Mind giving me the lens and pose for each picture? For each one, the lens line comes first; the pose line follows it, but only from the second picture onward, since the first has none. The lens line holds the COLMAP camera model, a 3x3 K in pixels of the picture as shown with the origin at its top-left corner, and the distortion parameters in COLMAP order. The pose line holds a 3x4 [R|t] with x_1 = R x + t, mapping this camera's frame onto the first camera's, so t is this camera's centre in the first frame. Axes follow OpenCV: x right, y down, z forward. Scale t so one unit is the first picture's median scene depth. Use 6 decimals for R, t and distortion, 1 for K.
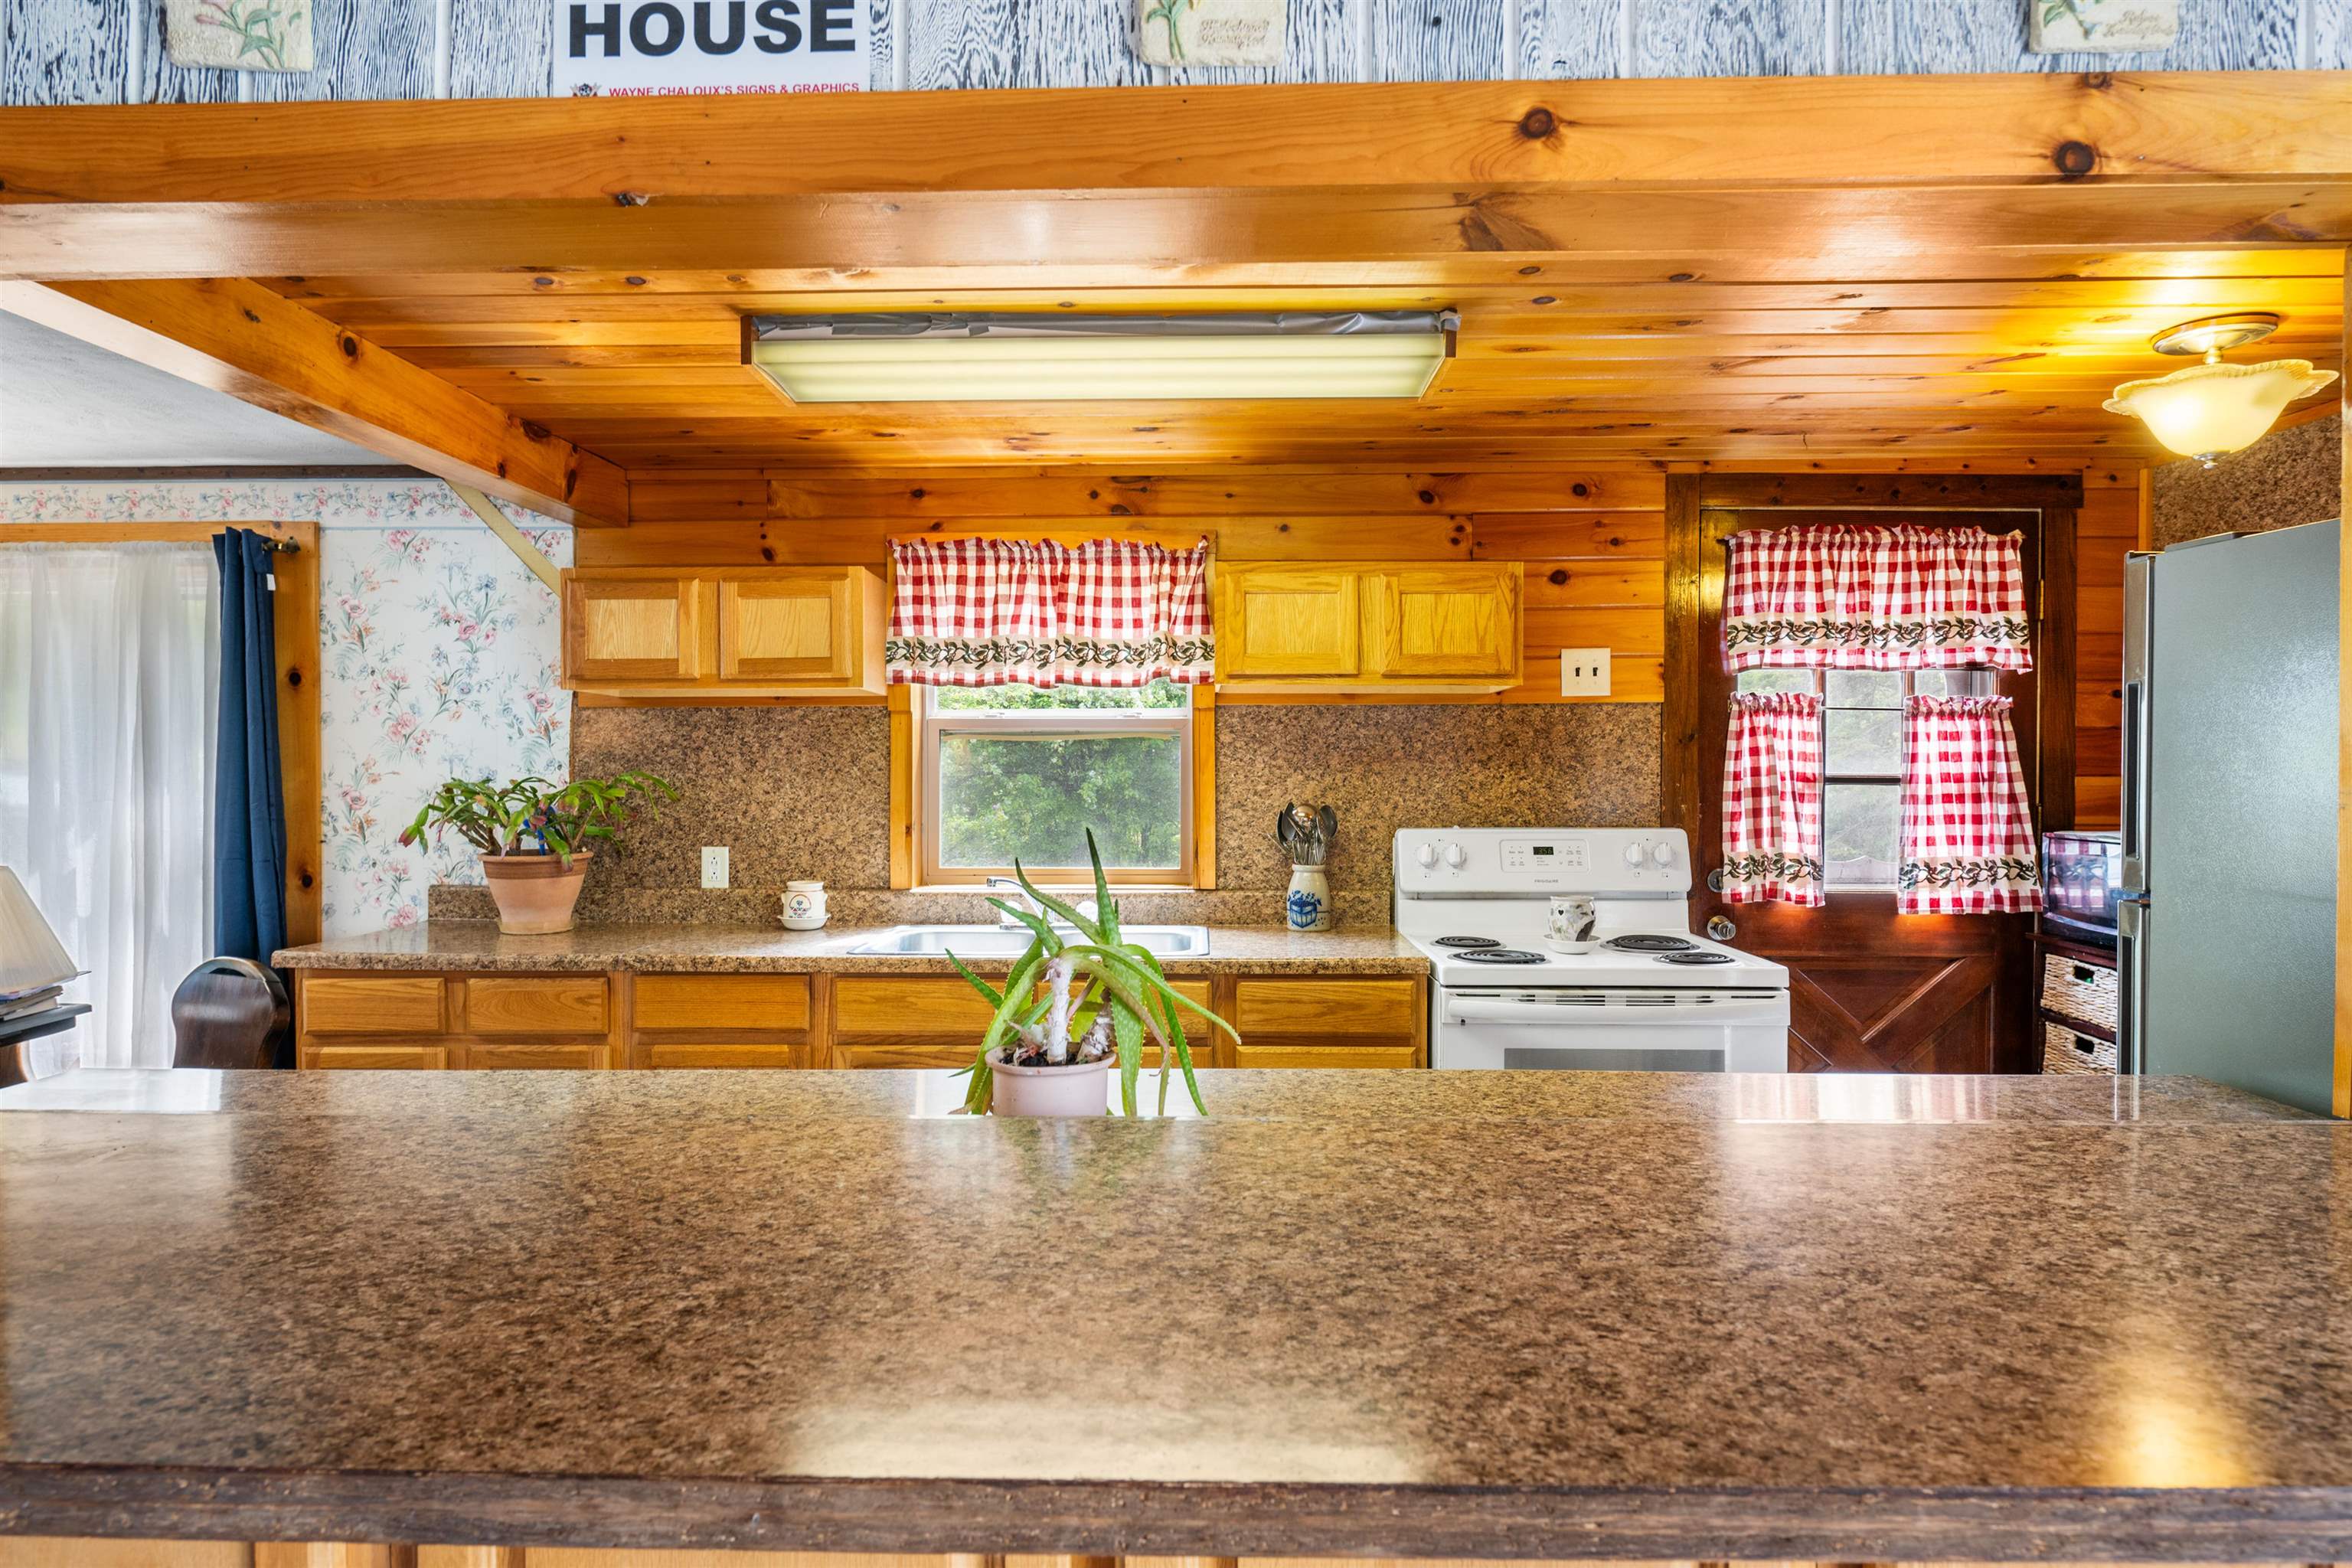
lens RADIAL K [[1288.8, 0, 1176.0], [0, 1288.8, 784.0], [0, 0, 1]] dist [-0.003913, -0.000310]
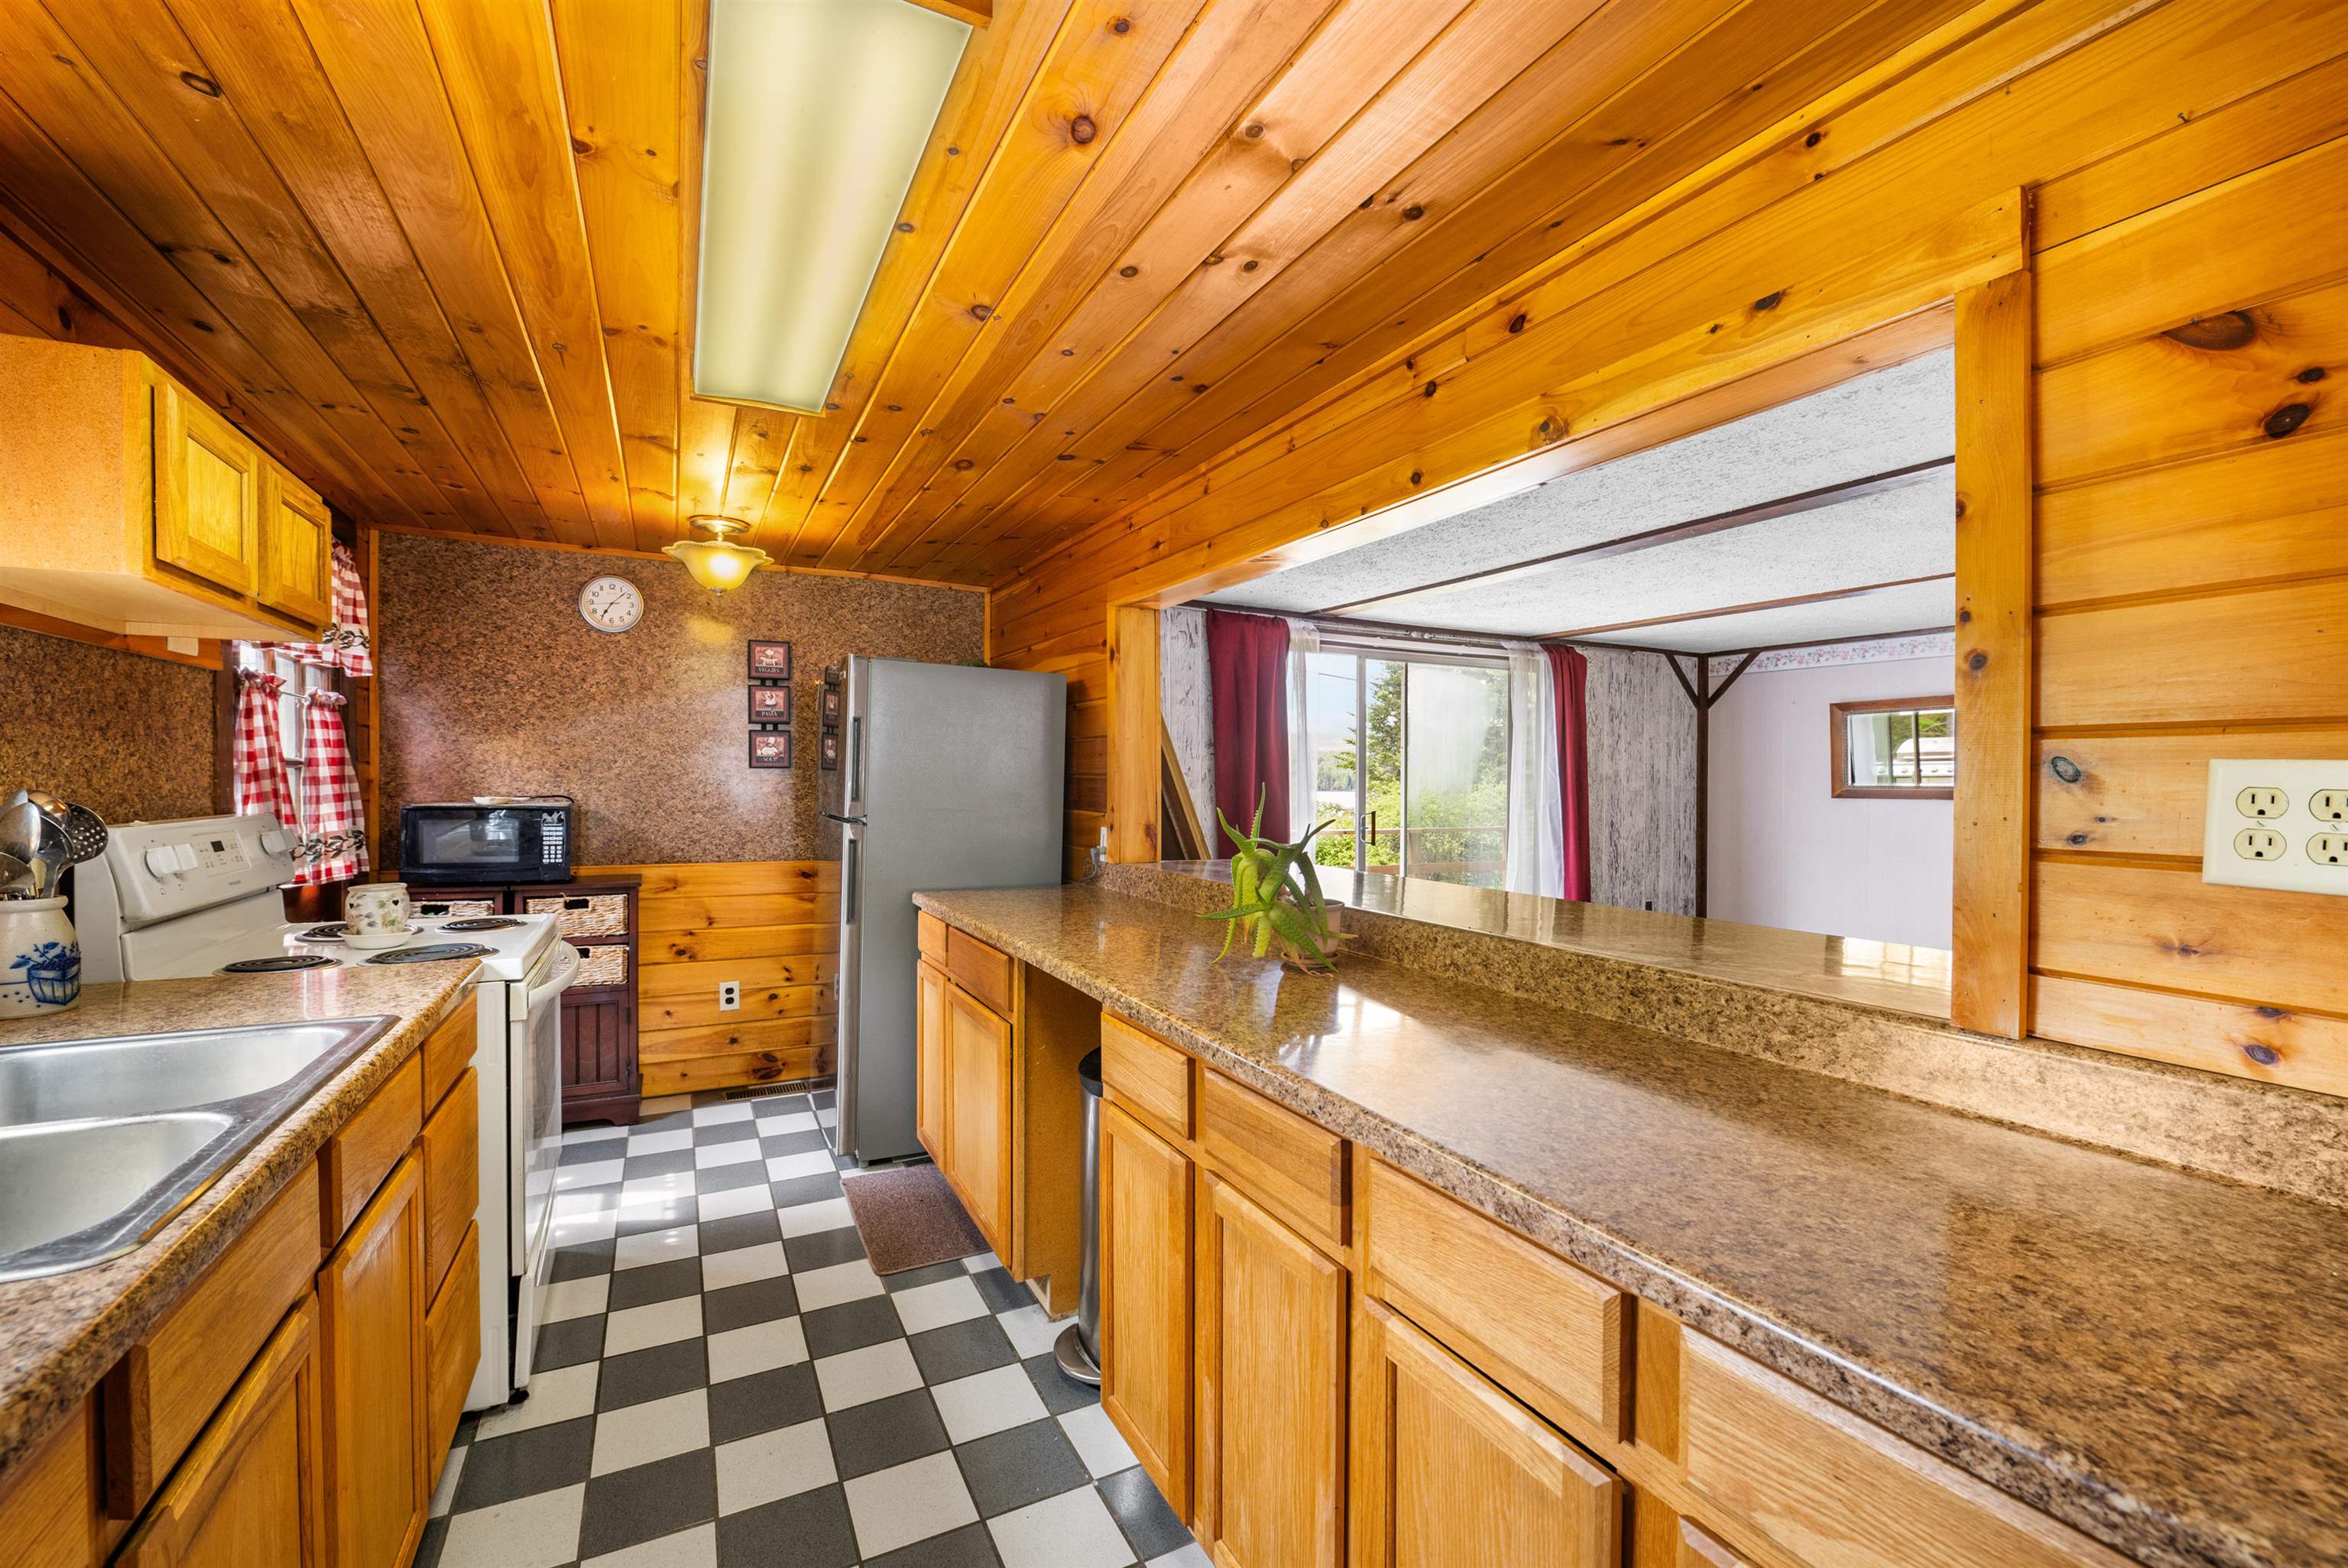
lens RADIAL K [[958.8, 0, 1170.4], [0, 958.8, 791.5], [0, 0, 1]] dist [-0.005614, -0.001643]
pose [[-0.476597, -0.012959, 0.879027, -0.499399], [0.003569, 0.999855, 0.016675, 0.010165], [-0.879115, 0.011084, -0.476481, 0.747651]]
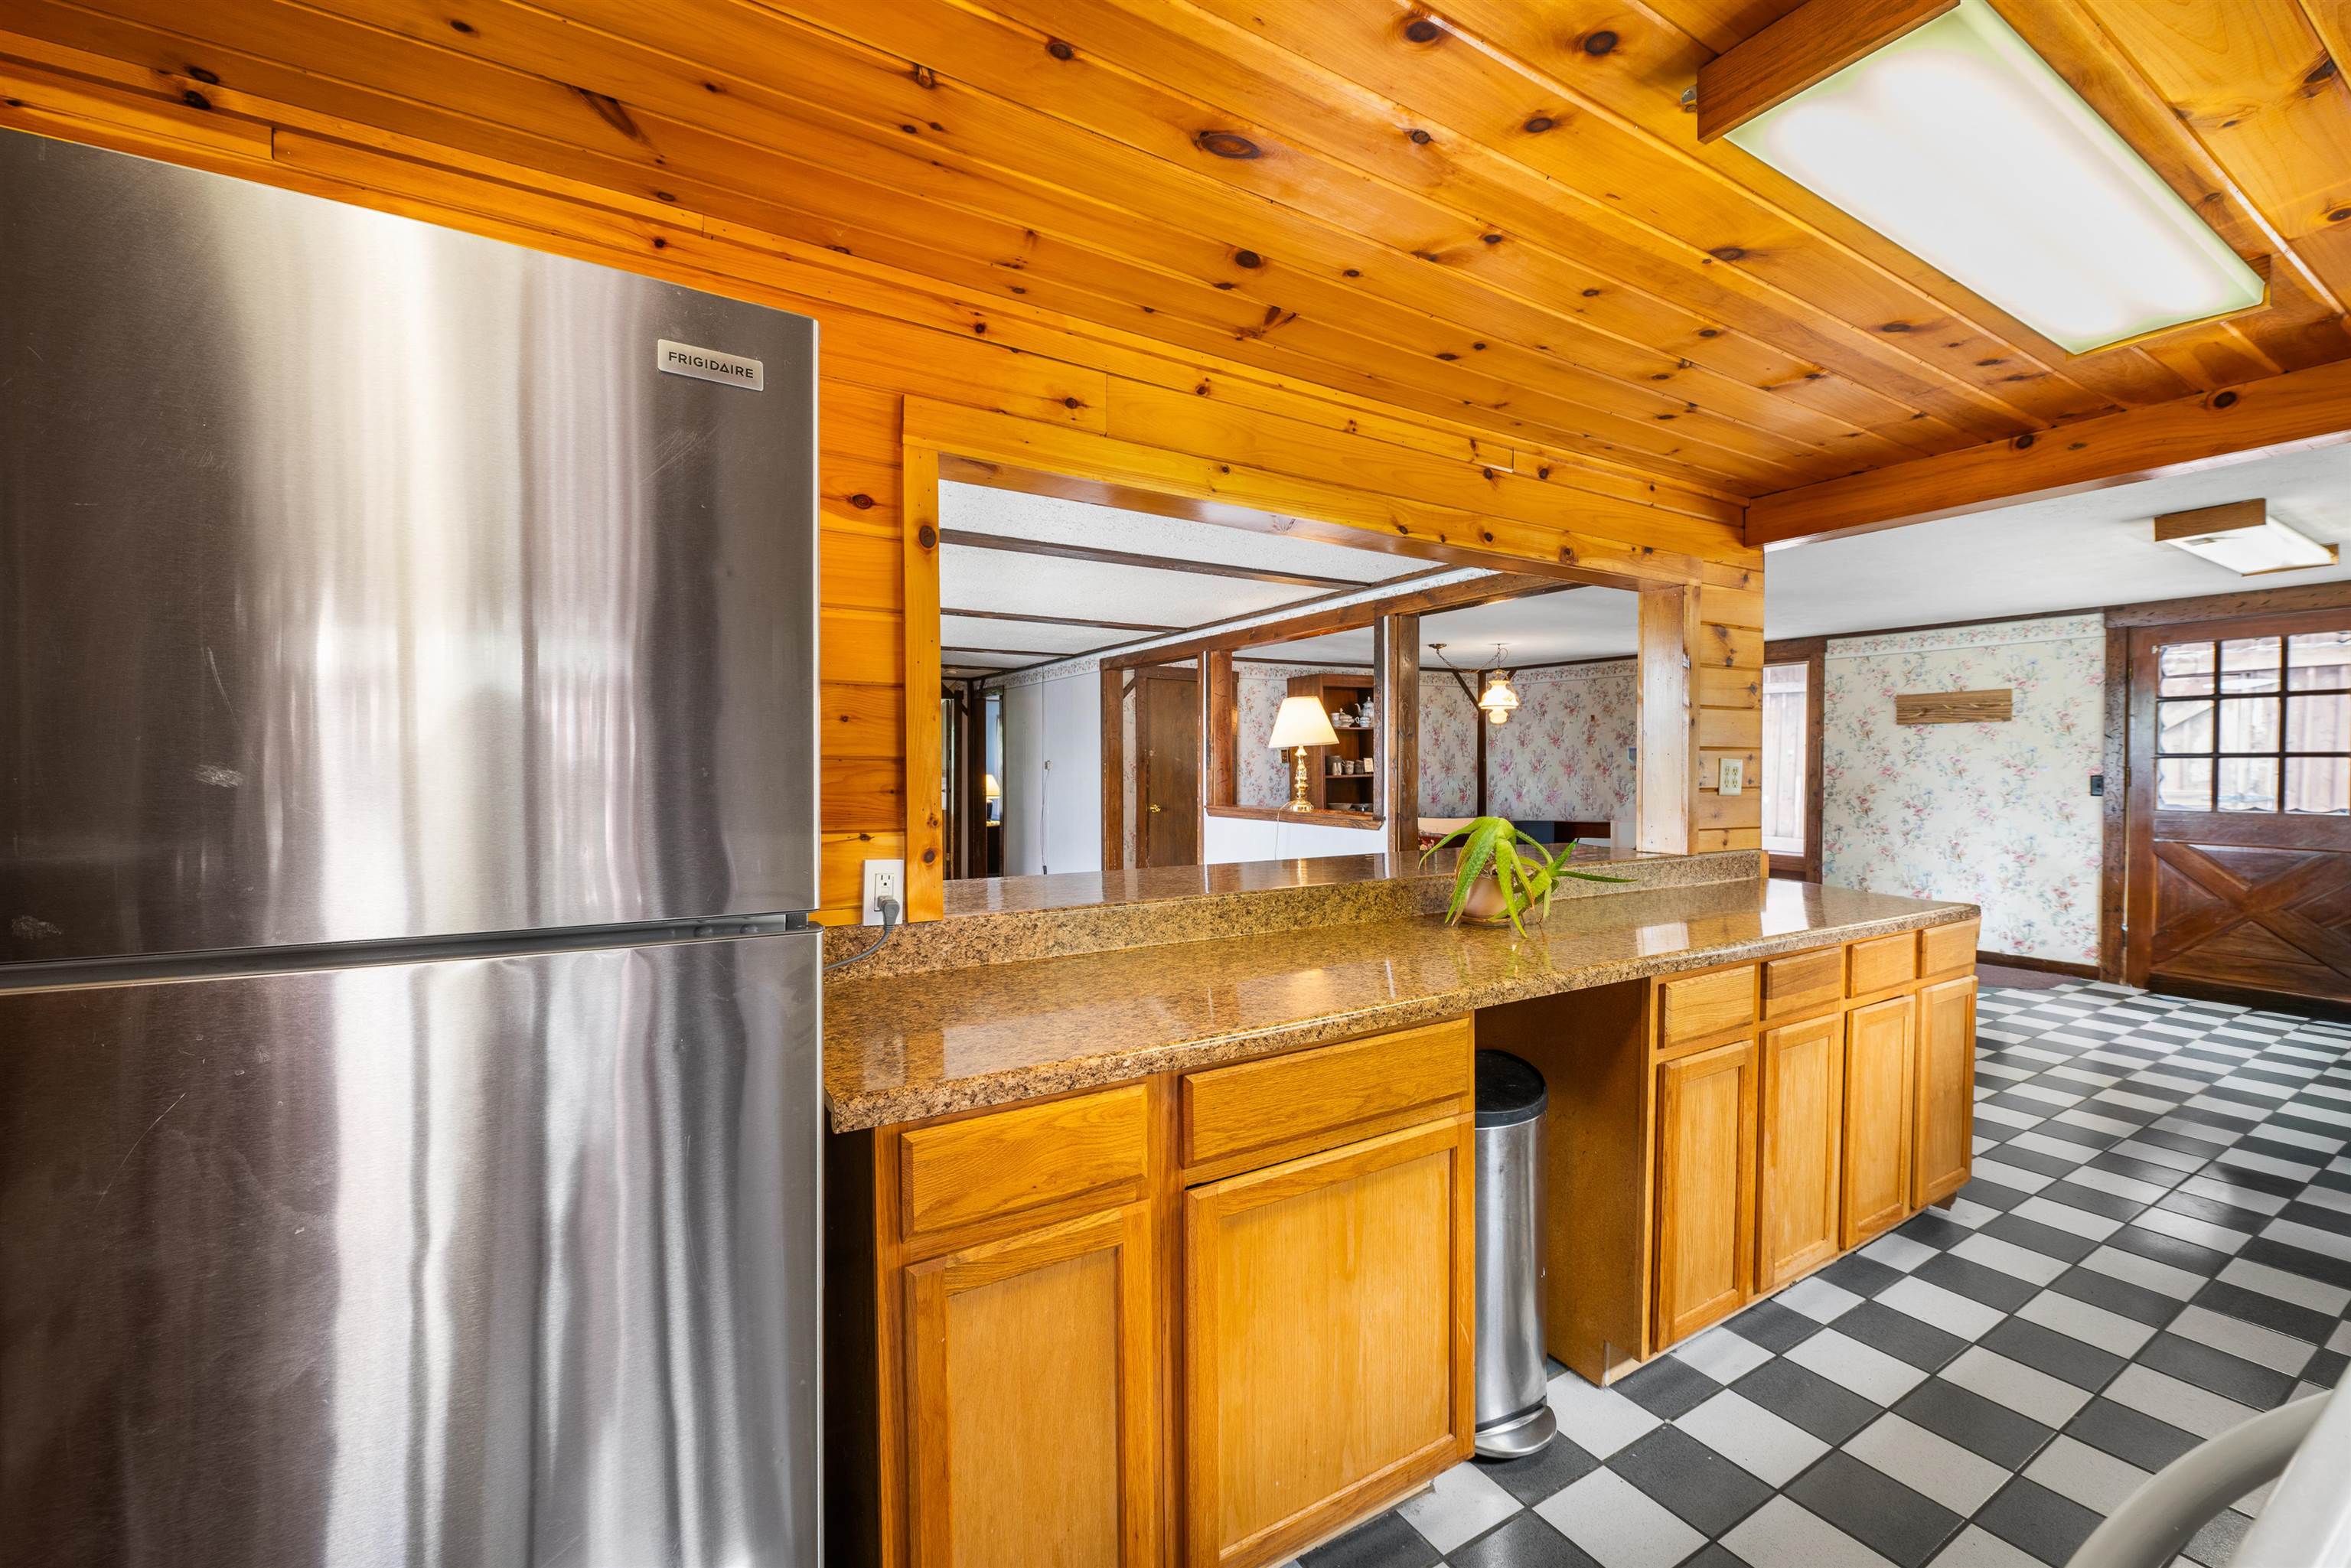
lens RADIAL K [[940.6, 0, 1171.1], [0, 940.6, 783.2], [0, 0, 1]] dist [-0.007003, -0.000884]
pose [[-0.851183, 0.010819, -0.524758, 0.481244], [-0.003368, 0.999654, 0.026072, 0.008885], [0.524858, 0.023959, -0.850852, 0.841650]]
